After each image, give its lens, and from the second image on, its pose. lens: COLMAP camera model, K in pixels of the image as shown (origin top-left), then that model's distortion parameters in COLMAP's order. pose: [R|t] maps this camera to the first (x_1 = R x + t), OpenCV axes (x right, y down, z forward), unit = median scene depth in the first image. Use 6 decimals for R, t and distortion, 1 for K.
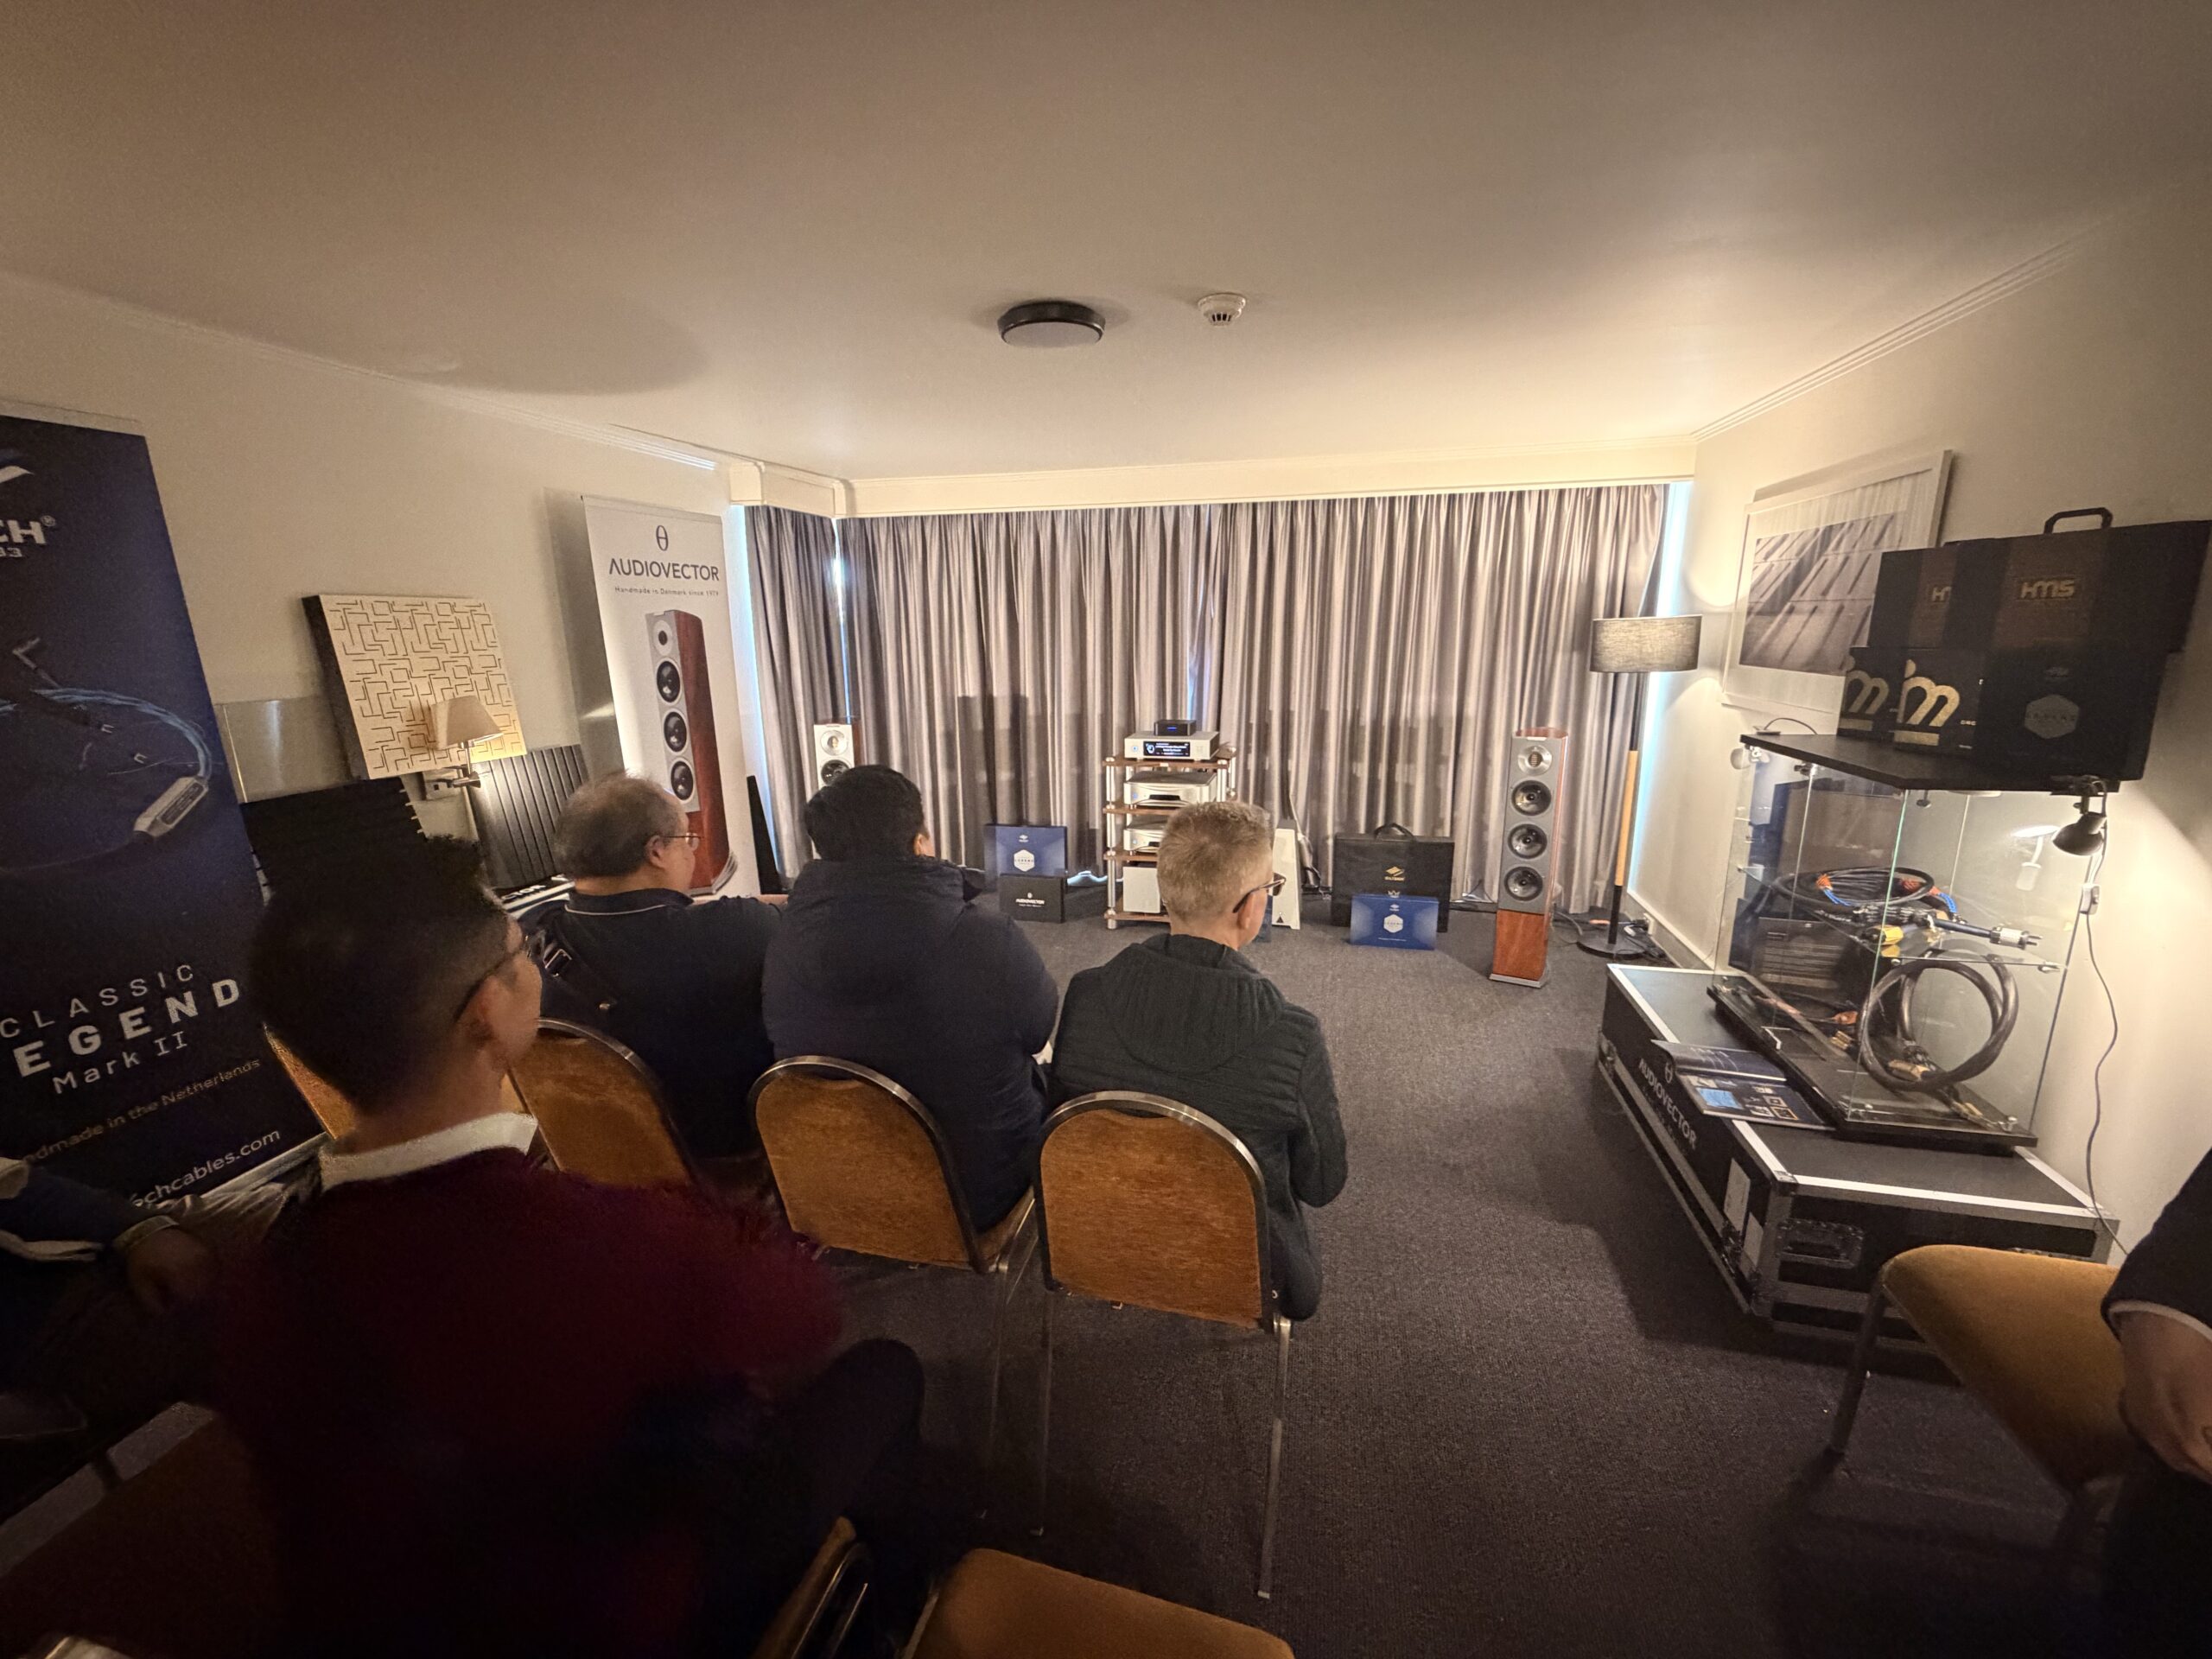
lens RADIAL K [[877.1, 0, 1101.0], [0, 877.1, 831.2], [0, 0, 1]] dist [-0.000843, -0.000388]
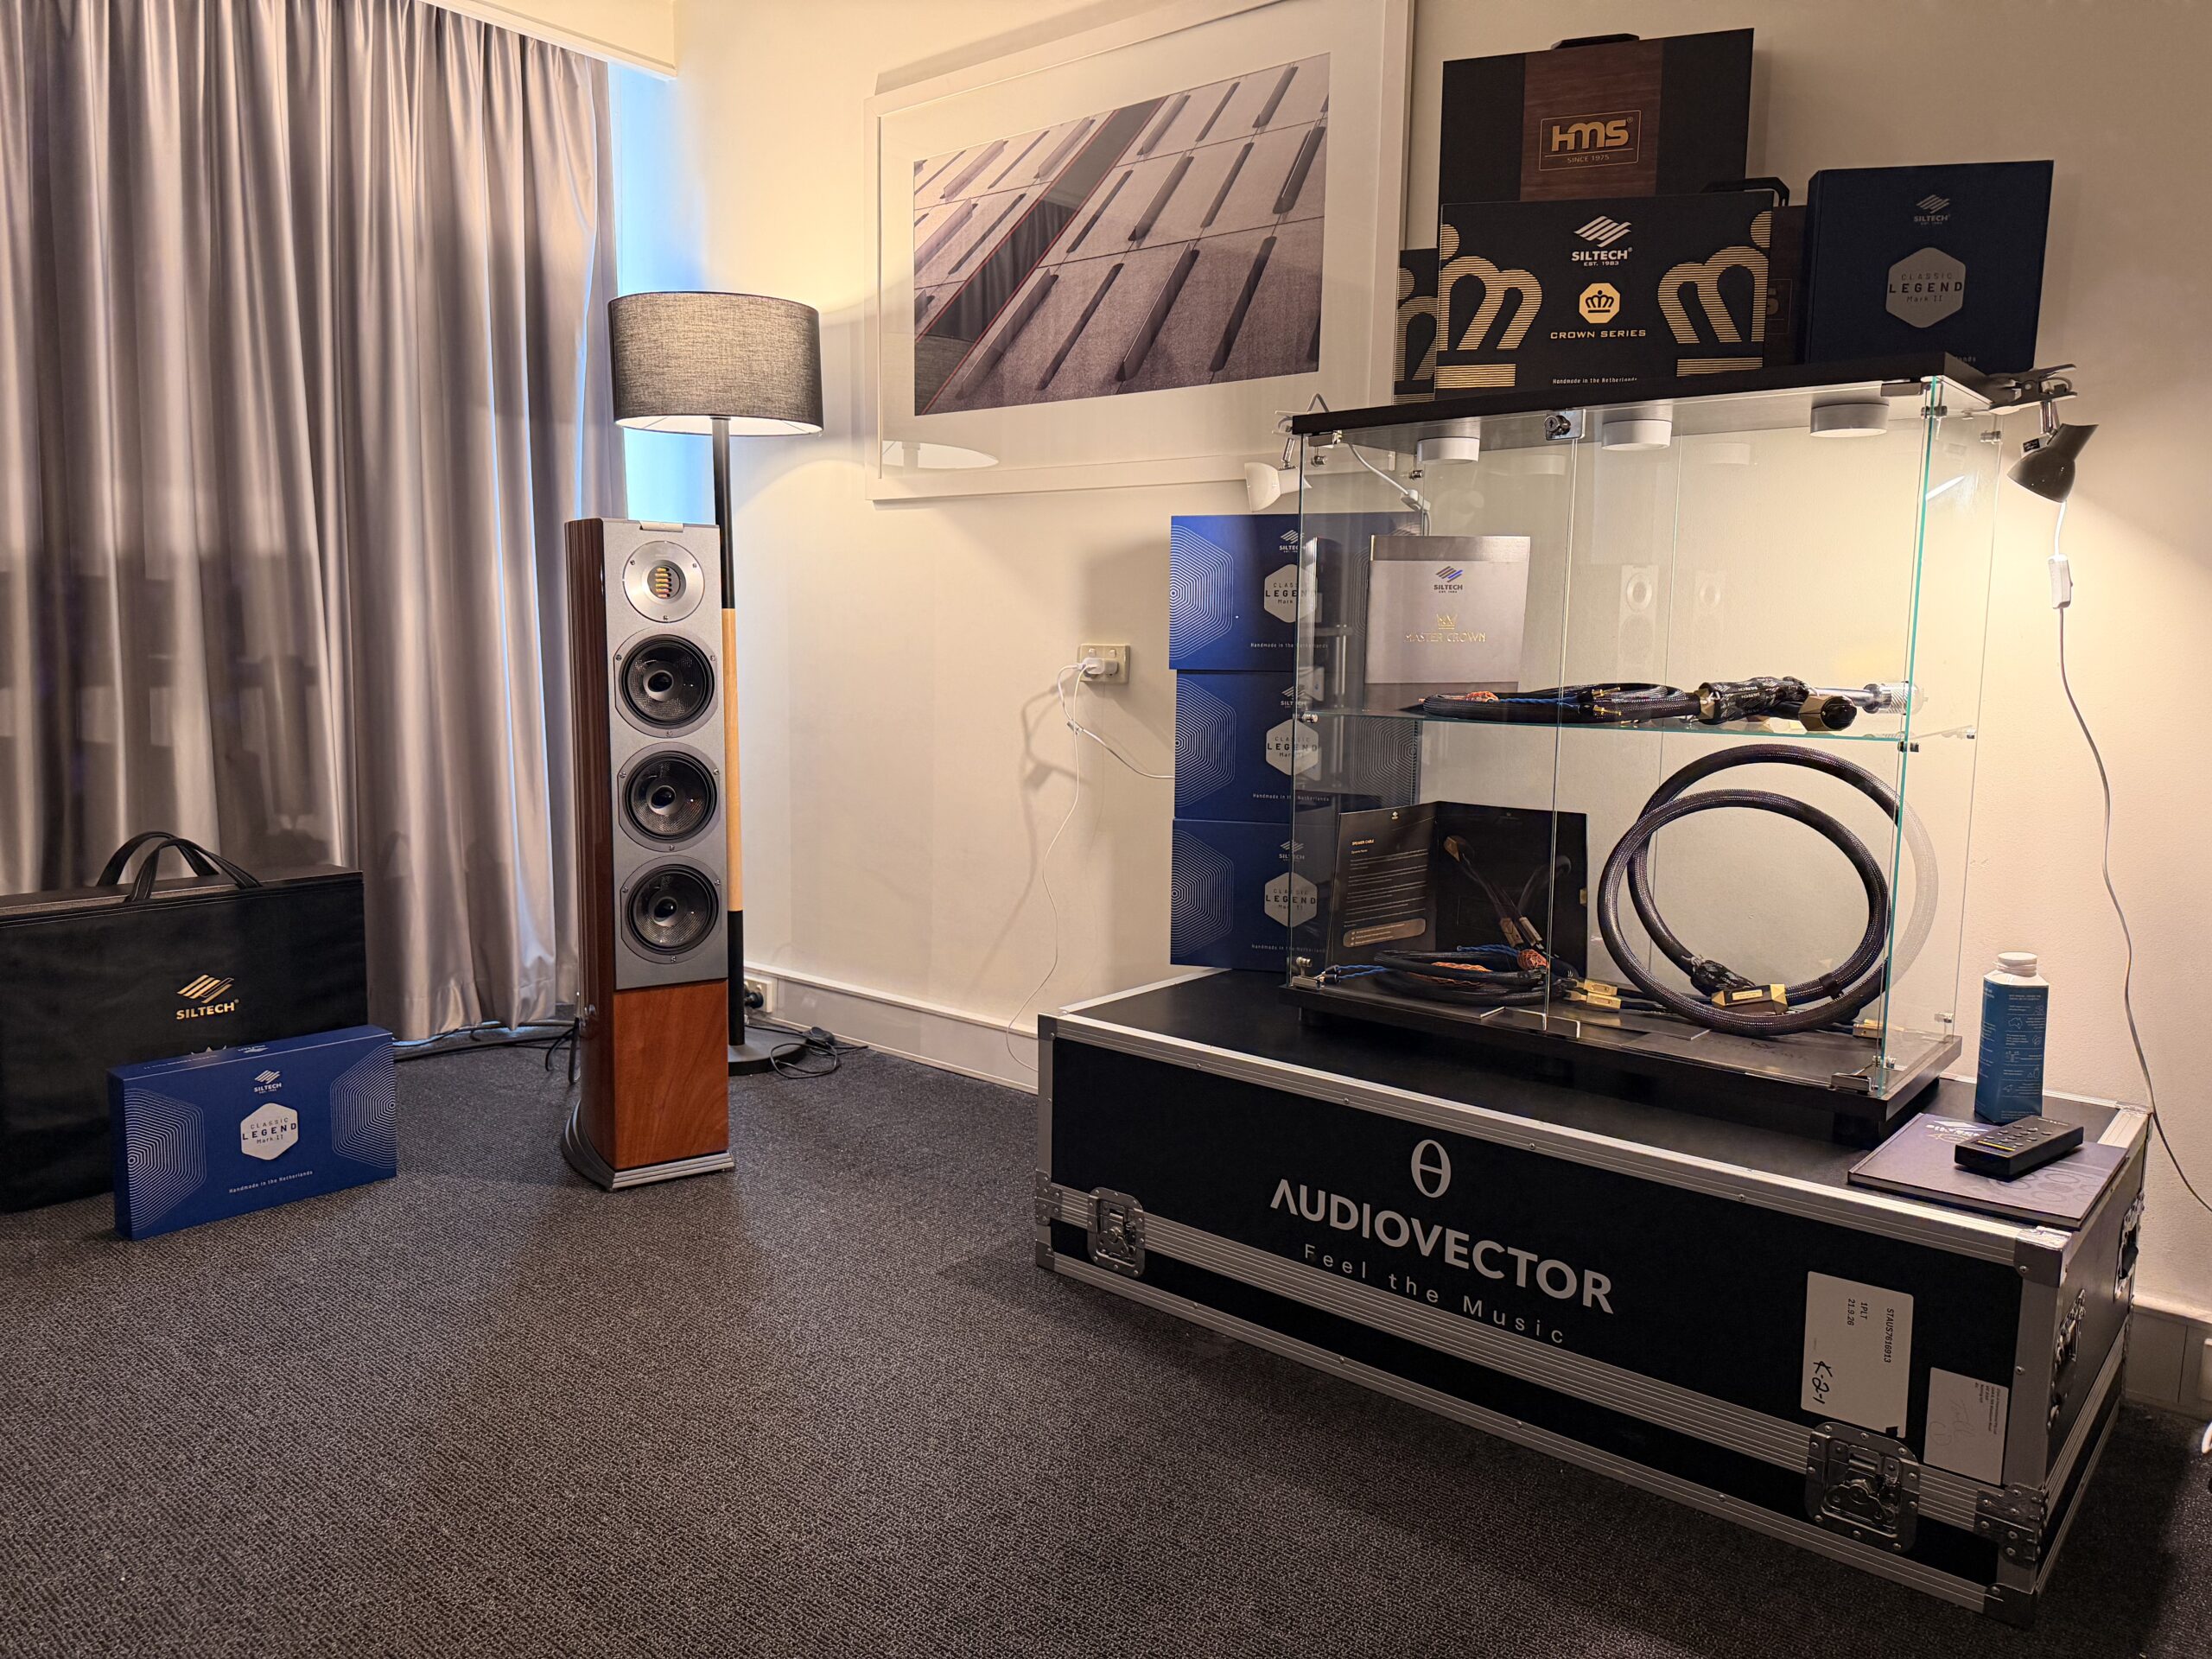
lens RADIAL K [[1541.9, 0, 1109.6], [0, 1541.9, 844.7], [0, 0, 1]] dist [0.083247, -0.130086]
pose [[0.432680, -0.095295, 0.896497, -0.049288], [0.180614, 0.983401, 0.017362, 0.063074], [-0.883270, 0.154408, 0.442709, 0.604852]]
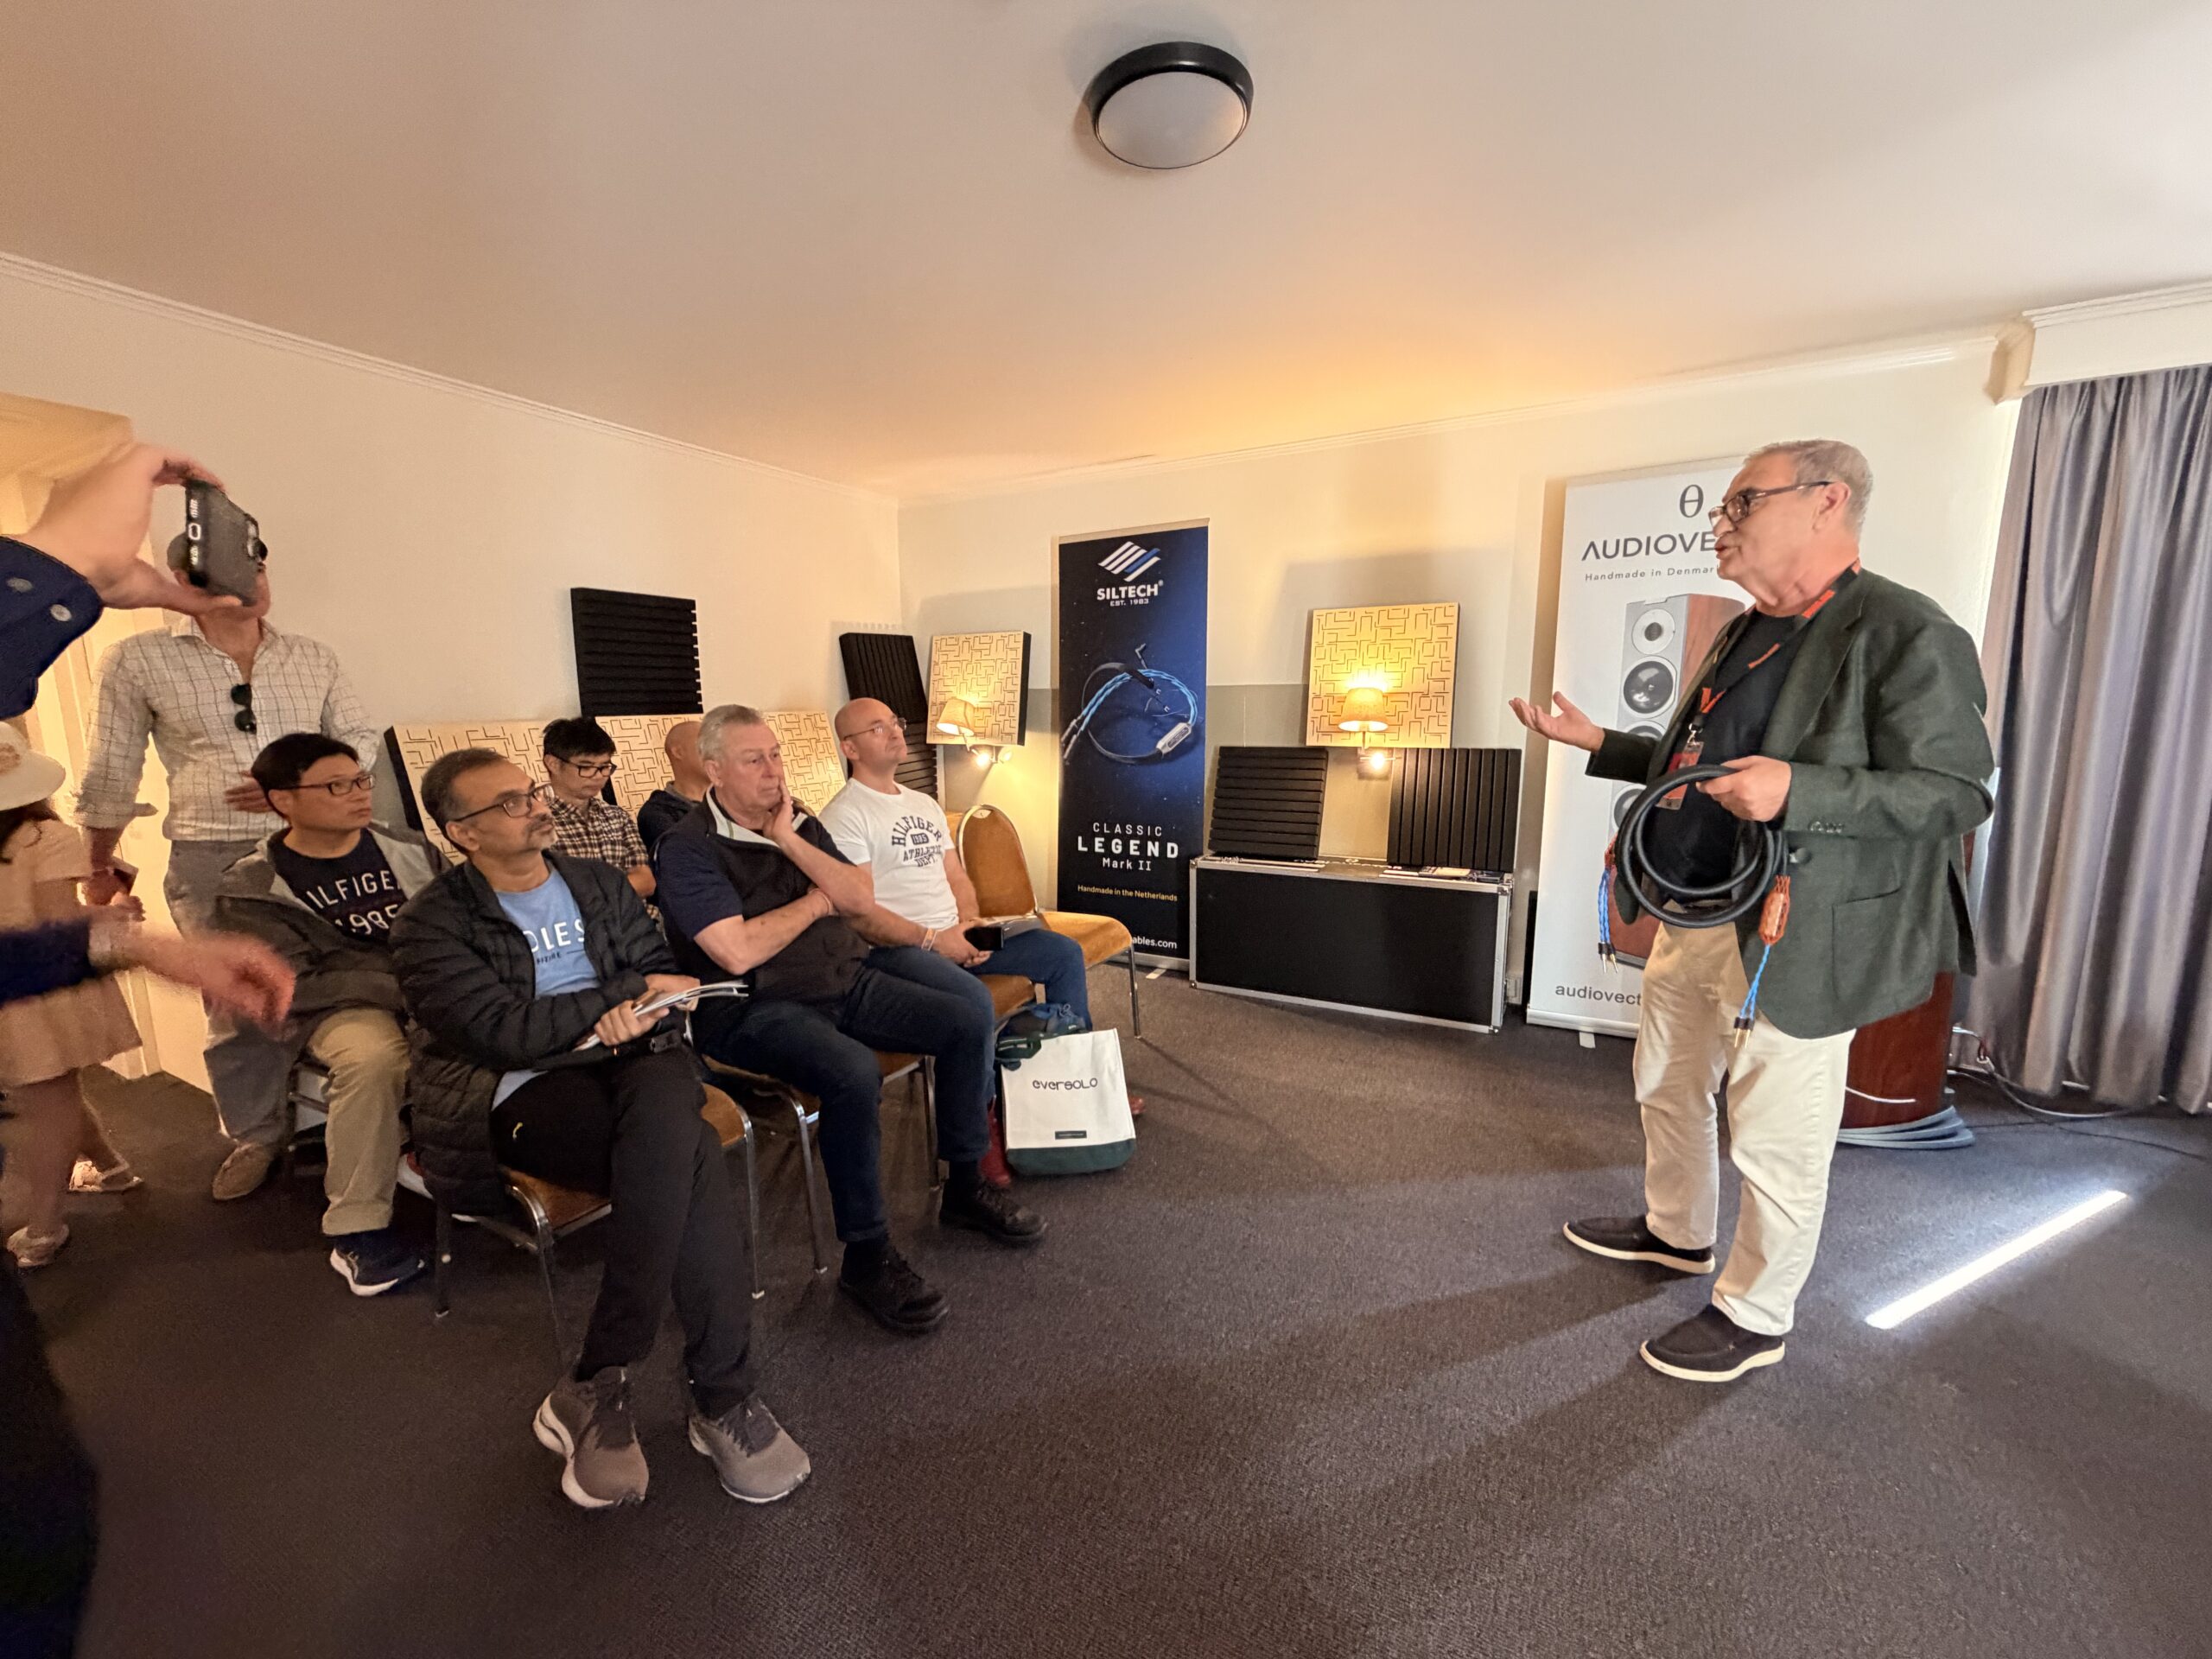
lens RADIAL K [[877.1, 0, 1101.0], [0, 877.1, 831.2], [0, 0, 1]] dist [-0.000843, -0.000388]
pose [[-0.241194, 0.157025, -0.957689, 0.493216], [-0.211189, 0.954681, 0.209720, -0.134174], [0.947219, 0.252837, -0.197101, 0.893864]]
